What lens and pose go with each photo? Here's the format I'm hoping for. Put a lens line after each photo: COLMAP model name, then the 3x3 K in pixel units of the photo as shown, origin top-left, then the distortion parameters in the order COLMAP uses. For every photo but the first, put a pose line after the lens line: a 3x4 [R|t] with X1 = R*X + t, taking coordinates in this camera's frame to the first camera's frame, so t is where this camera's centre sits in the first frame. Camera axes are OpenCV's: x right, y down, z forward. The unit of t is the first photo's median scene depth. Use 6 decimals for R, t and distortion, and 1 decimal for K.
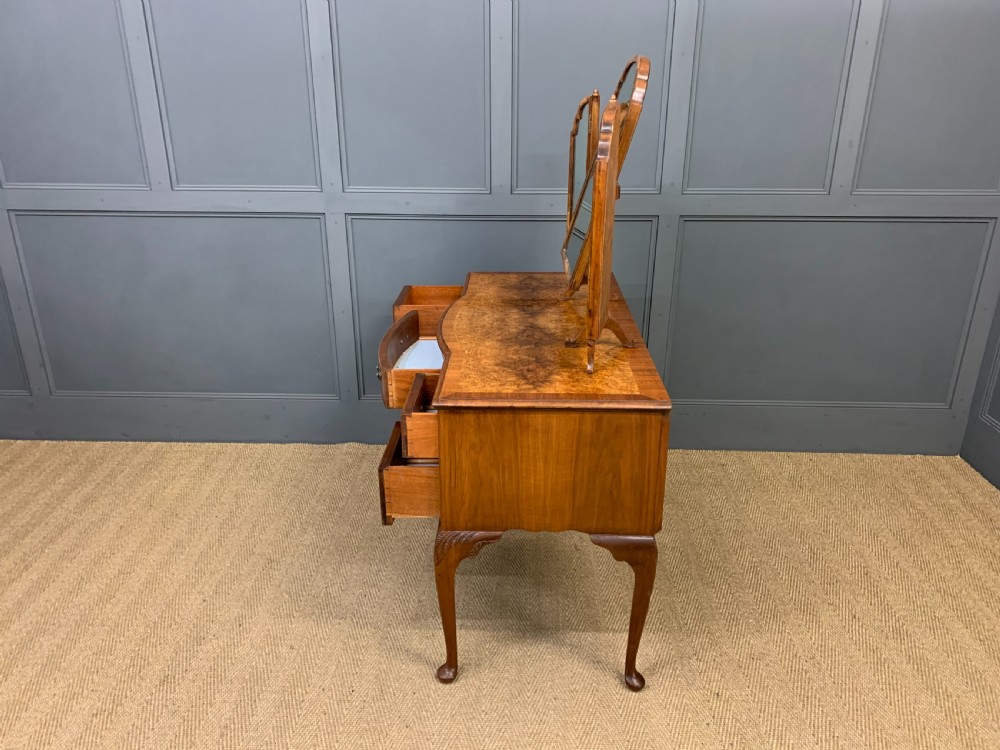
lens RADIAL K [[769.1, 0, 493.2], [0, 769.1, 363.1], [0, 0, 1]] dist [0.025787, -0.012563]
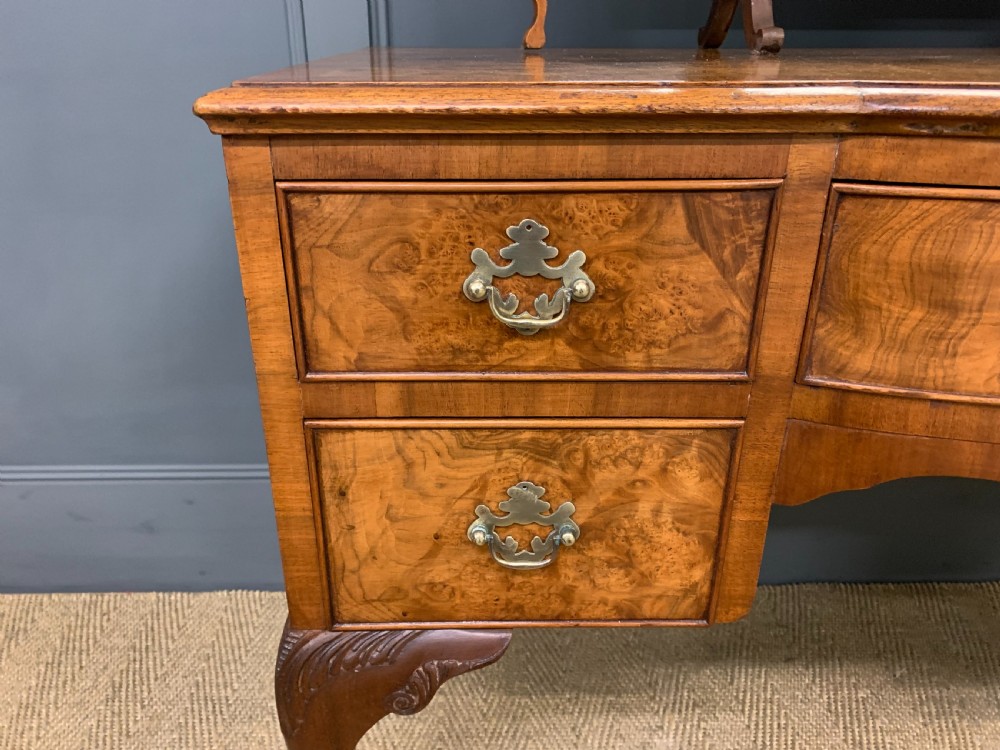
lens RADIAL K [[769.1, 0, 486.5], [0, 769.1, 374.6], [0, 0, 1]] dist [0.025787, -0.012563]
pose [[0.998891, -0.019360, 0.042916, -0.170097], [0.017064, 0.998437, 0.053229, -0.022539], [-0.043879, -0.052438, 0.997660, 0.733577]]
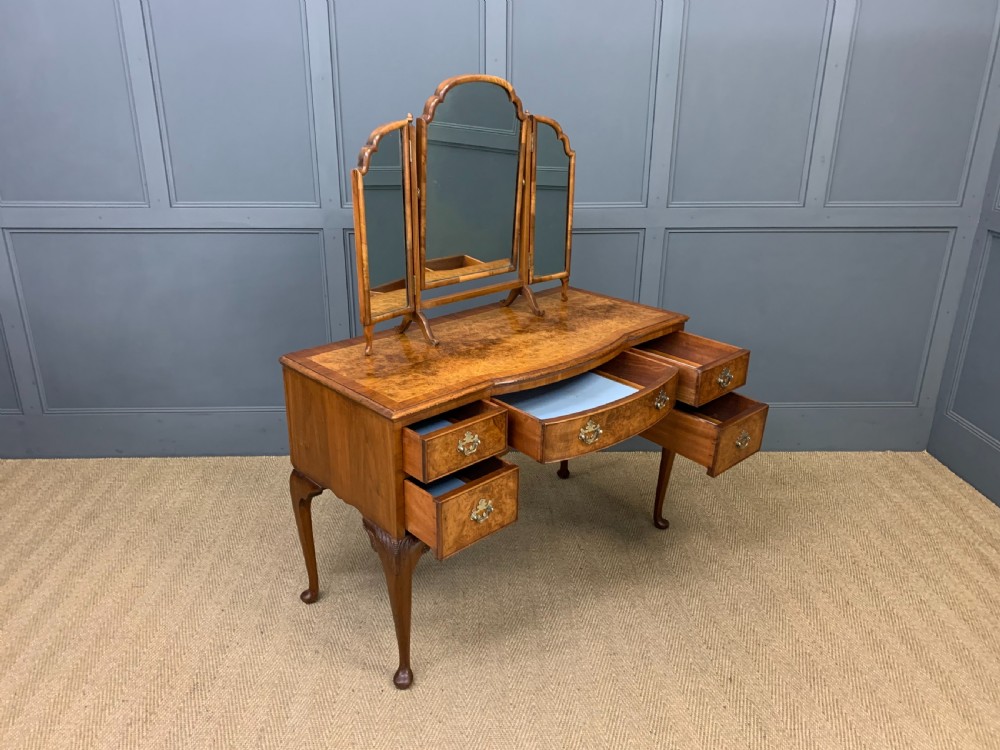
lens RADIAL K [[769.1, 0, 483.2], [0, 769.1, 361.4], [0, 0, 1]] dist [0.025787, -0.012563]
pose [[0.998290, -0.018427, 0.055477, -0.069478], [0.019465, 0.999645, -0.018215, 0.004958], [-0.055122, 0.019264, 0.998294, -0.031694]]
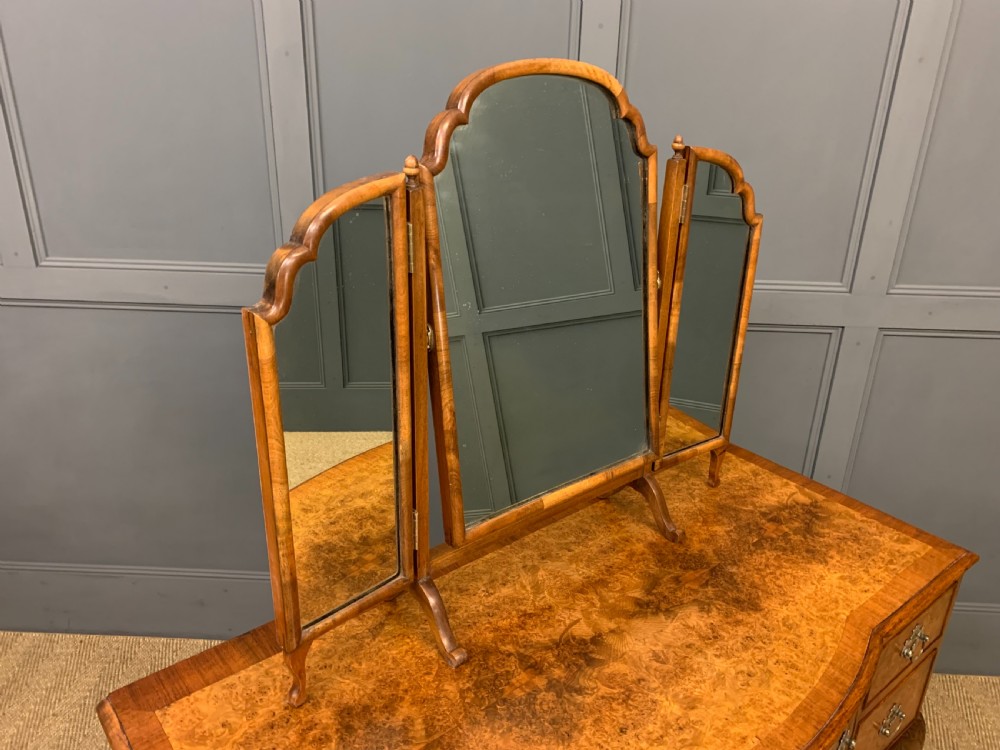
lens RADIAL K [[769.1, 0, 487.7], [0, 769.1, 345.7], [0, 0, 1]] dist [0.025787, -0.012563]
pose [[0.999684, 0.024031, -0.007429, -0.061427], [-0.024069, 0.999698, -0.005059, -0.173074], [0.007305, 0.005237, 0.999960, 0.408860]]
